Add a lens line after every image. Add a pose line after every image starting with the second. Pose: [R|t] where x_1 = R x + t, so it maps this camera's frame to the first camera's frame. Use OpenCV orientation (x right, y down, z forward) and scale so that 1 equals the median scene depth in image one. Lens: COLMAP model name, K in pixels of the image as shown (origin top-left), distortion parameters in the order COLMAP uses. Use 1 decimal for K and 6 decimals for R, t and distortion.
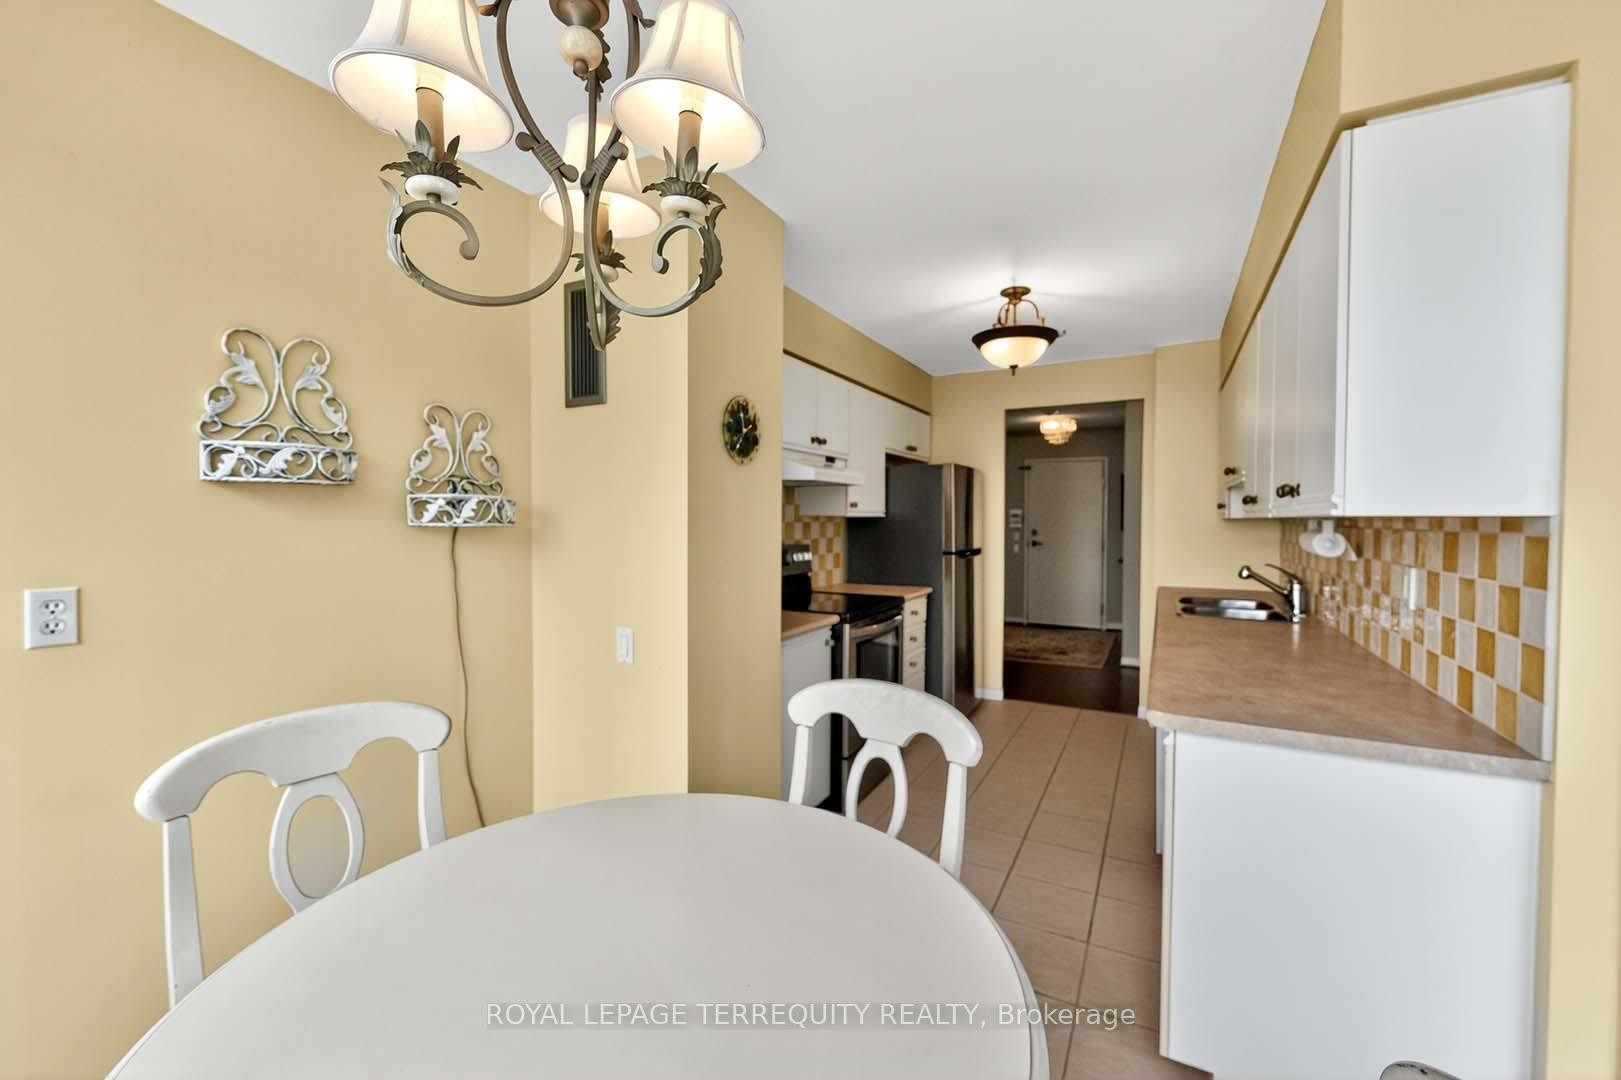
lens RADIAL K [[650.3, 0, 817.9], [0, 650.3, 528.8], [0, 0, 1]] dist [-0.005361, 0.000268]
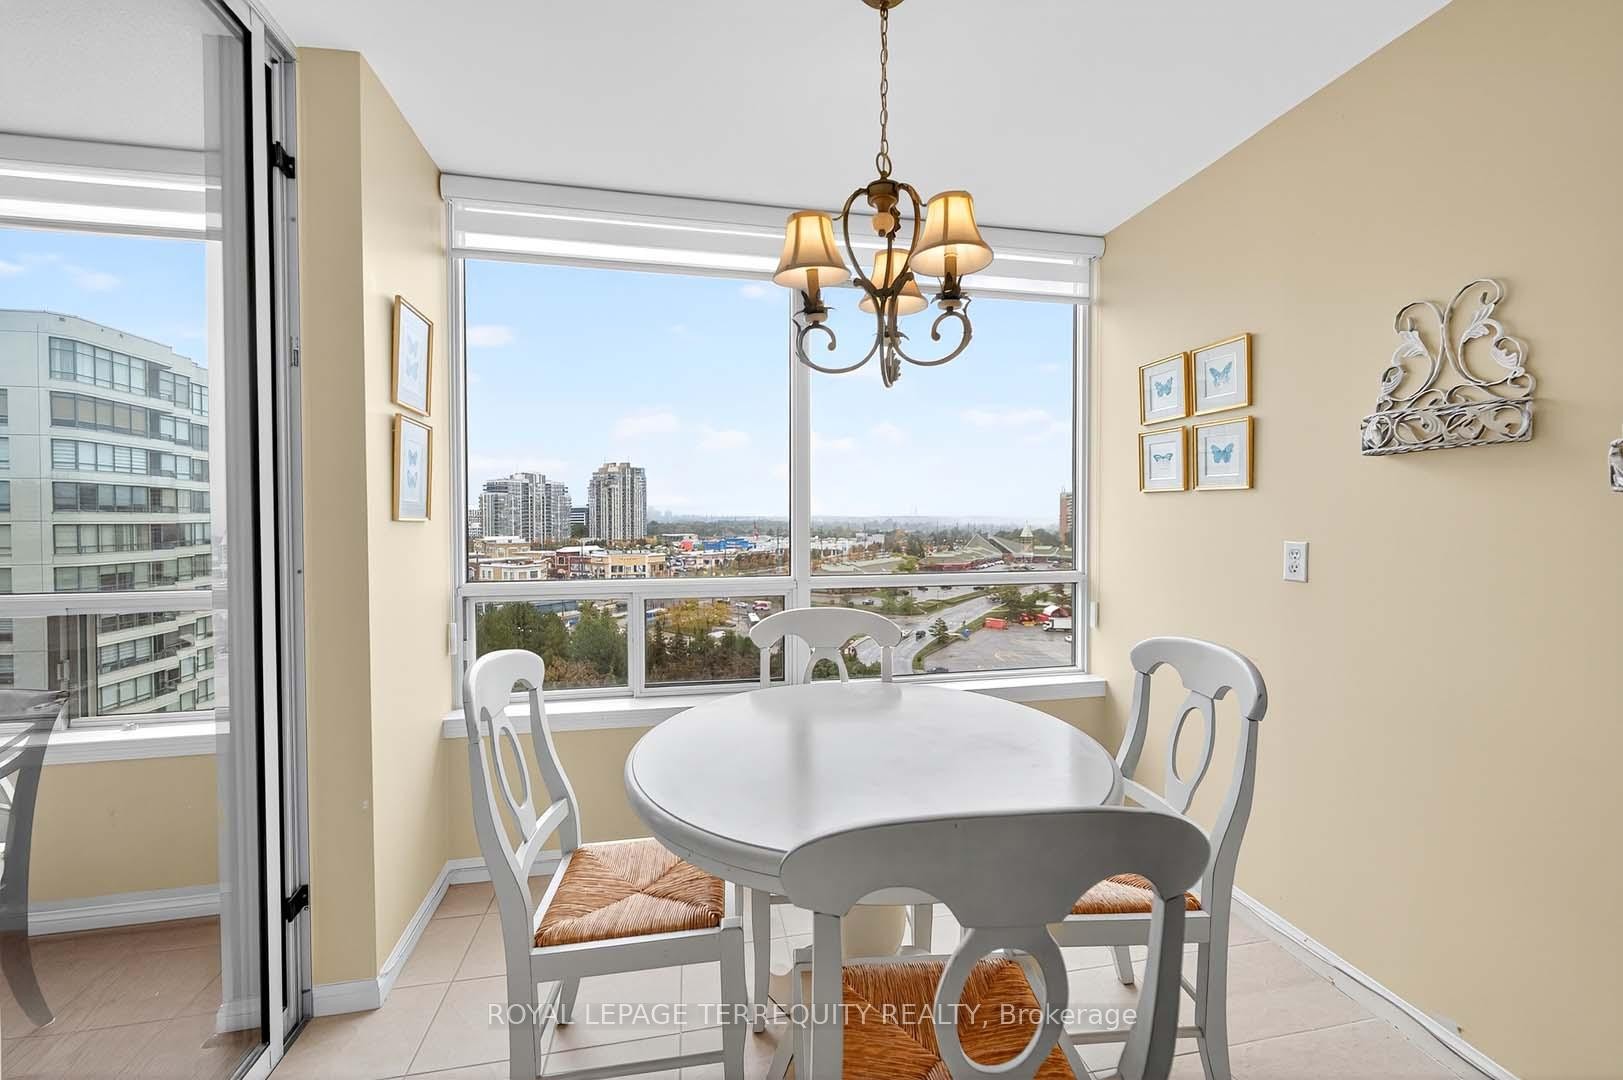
lens RADIAL K [[651.1, 0, 818.9], [0, 651.1, 528.8], [0, 0, 1]] dist [-0.005361, 0.000268]
pose [[-0.764010, 0.005944, -0.645177, 0.498953], [-0.014561, 0.999544, 0.026451, 0.034021], [0.645040, 0.029603, -0.763575, 1.209151]]
